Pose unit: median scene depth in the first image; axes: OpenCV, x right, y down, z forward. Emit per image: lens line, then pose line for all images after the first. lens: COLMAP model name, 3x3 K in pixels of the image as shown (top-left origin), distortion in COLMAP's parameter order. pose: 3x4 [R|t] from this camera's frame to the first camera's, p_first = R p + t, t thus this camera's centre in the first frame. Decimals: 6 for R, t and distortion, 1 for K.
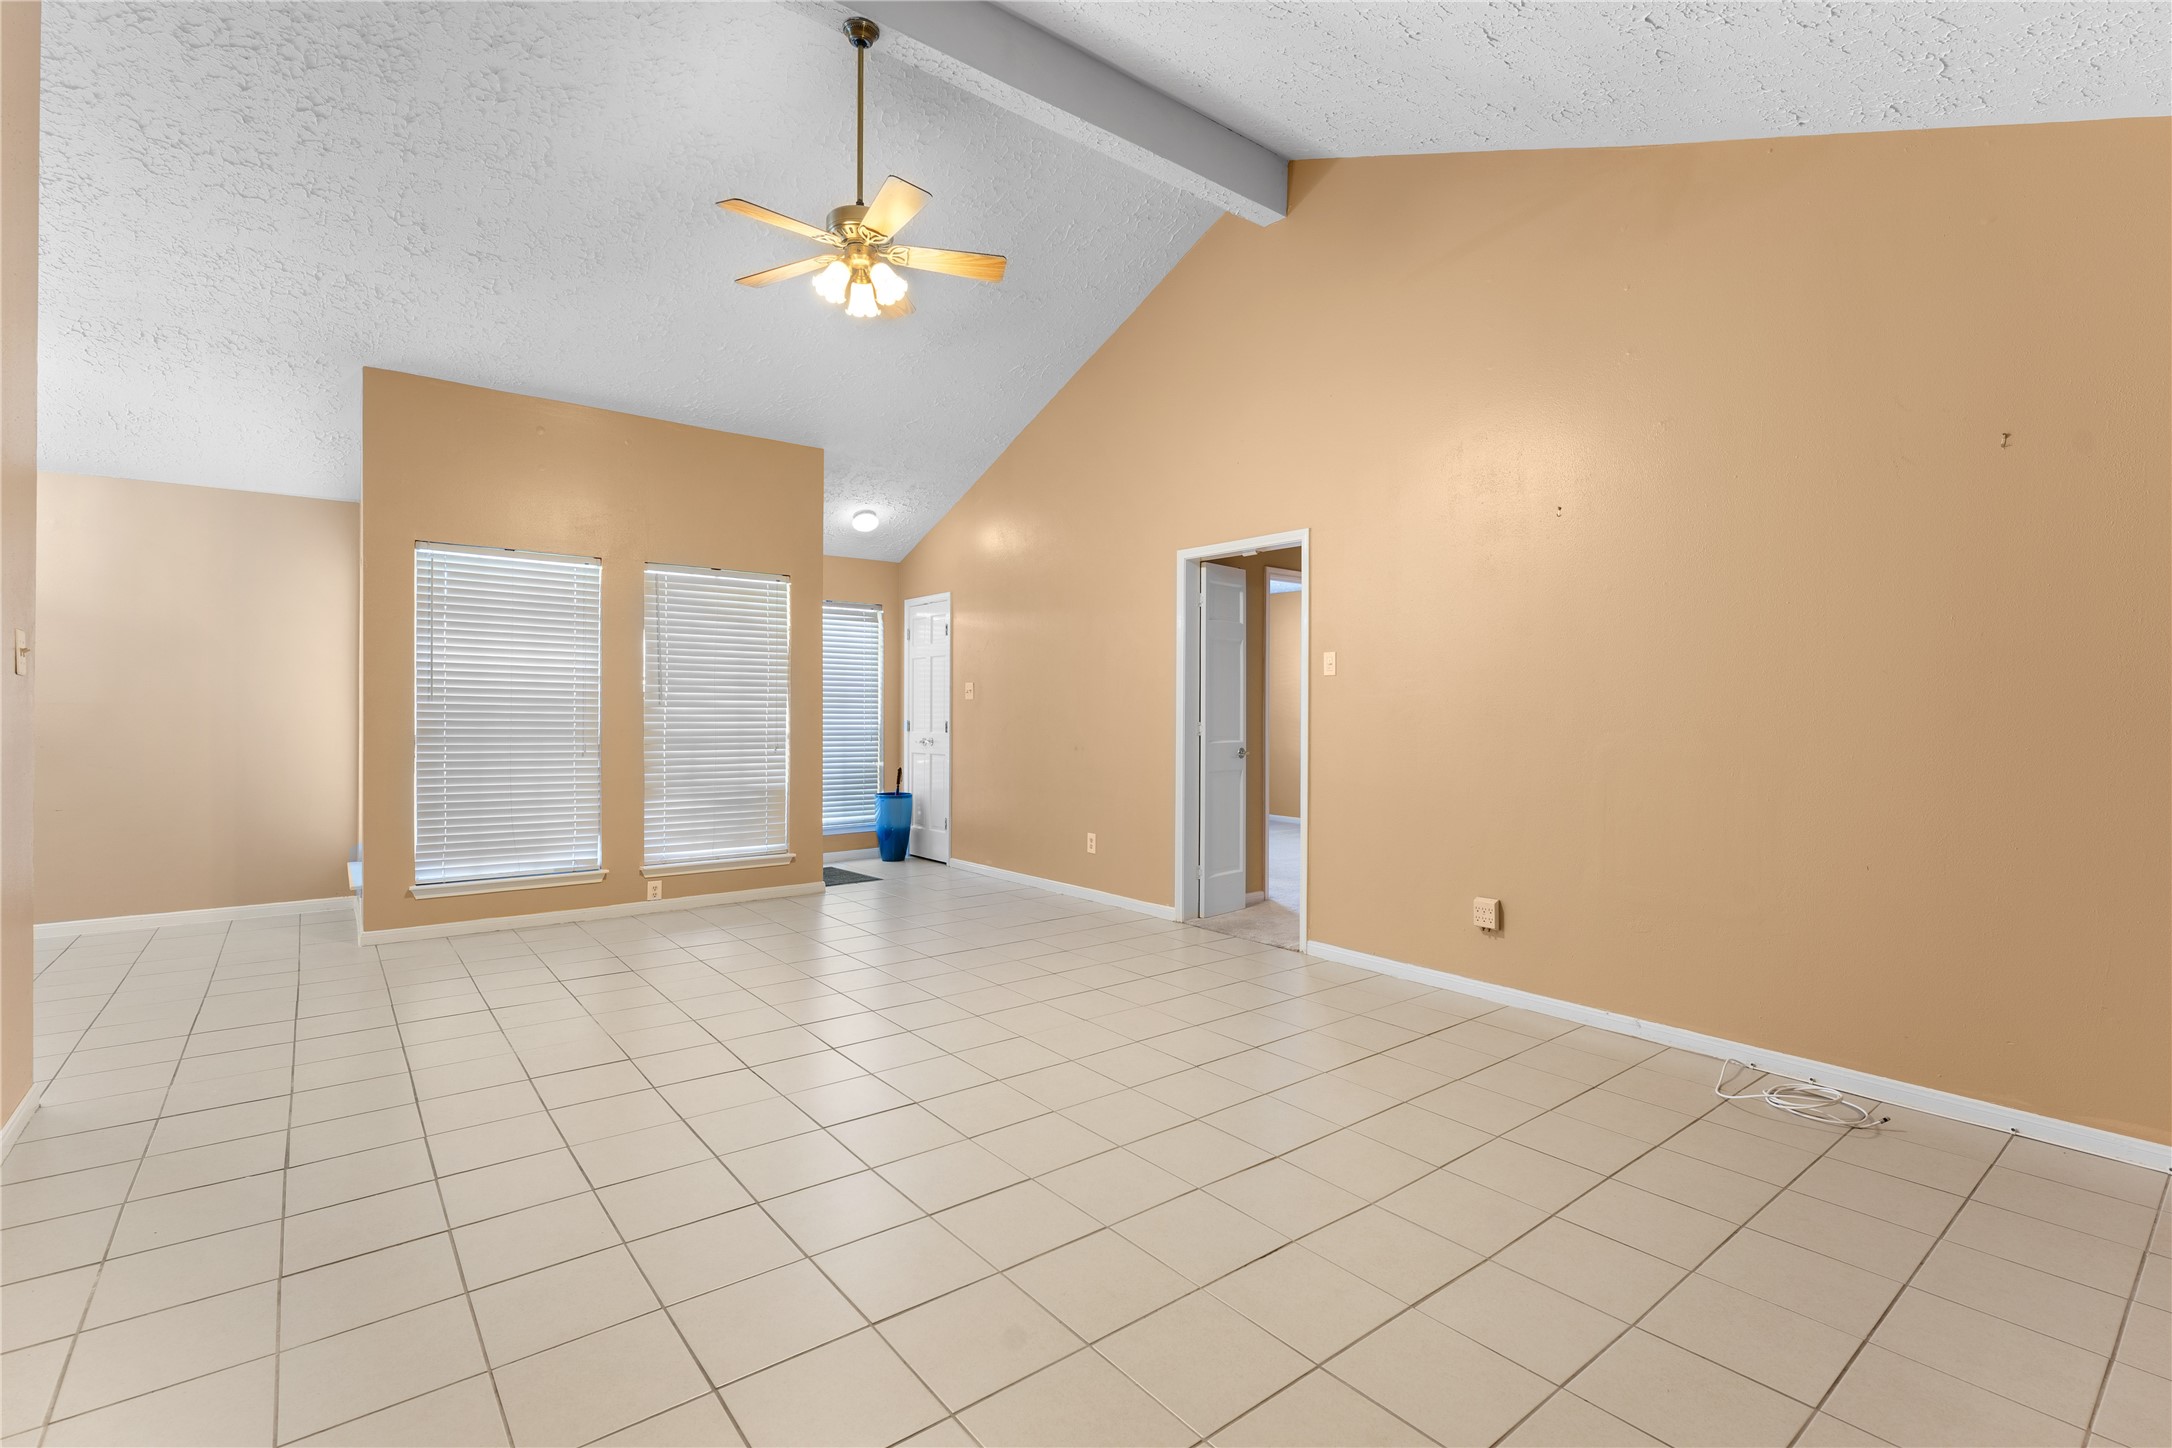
lens RADIAL K [[983.3, 0, 1086.3], [0, 983.3, 722.2], [0, 0, 1]] dist [0.000918, 0.000254]
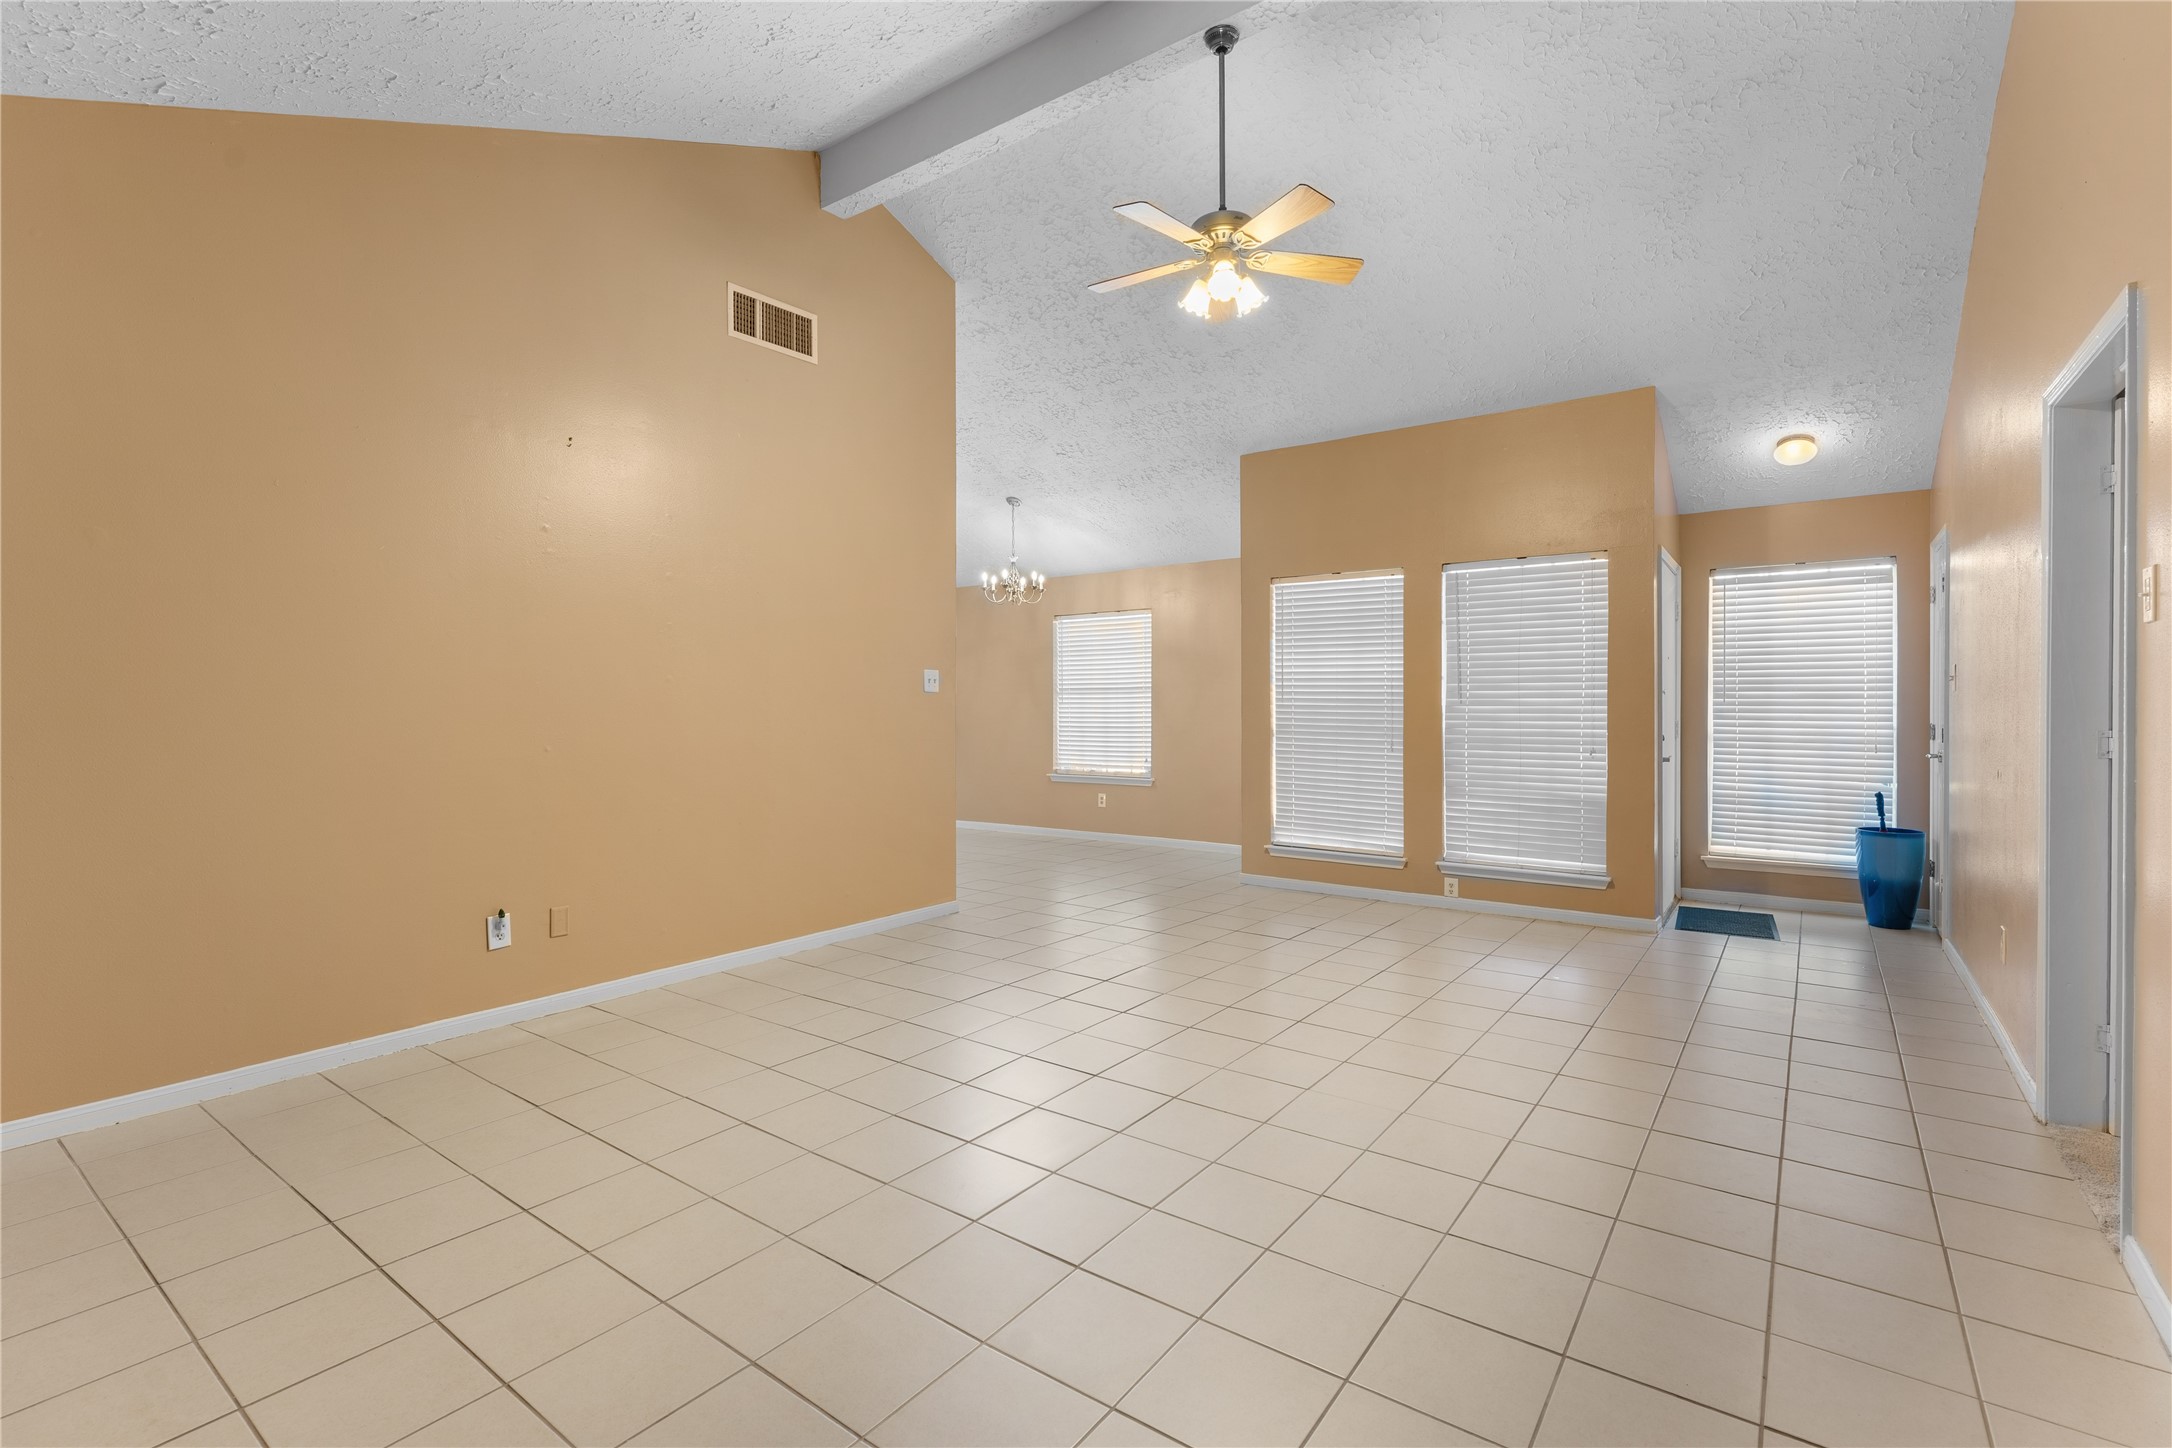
lens RADIAL K [[983.3, 0, 1078.0], [0, 983.3, 716.1], [0, 0, 1]] dist [0.000918, 0.000254]
pose [[0.256208, 0.014064, -0.966519, 0.436035], [-0.005930, 0.999898, 0.012978, -0.015810], [0.966603, 0.002407, 0.256266, 0.369147]]
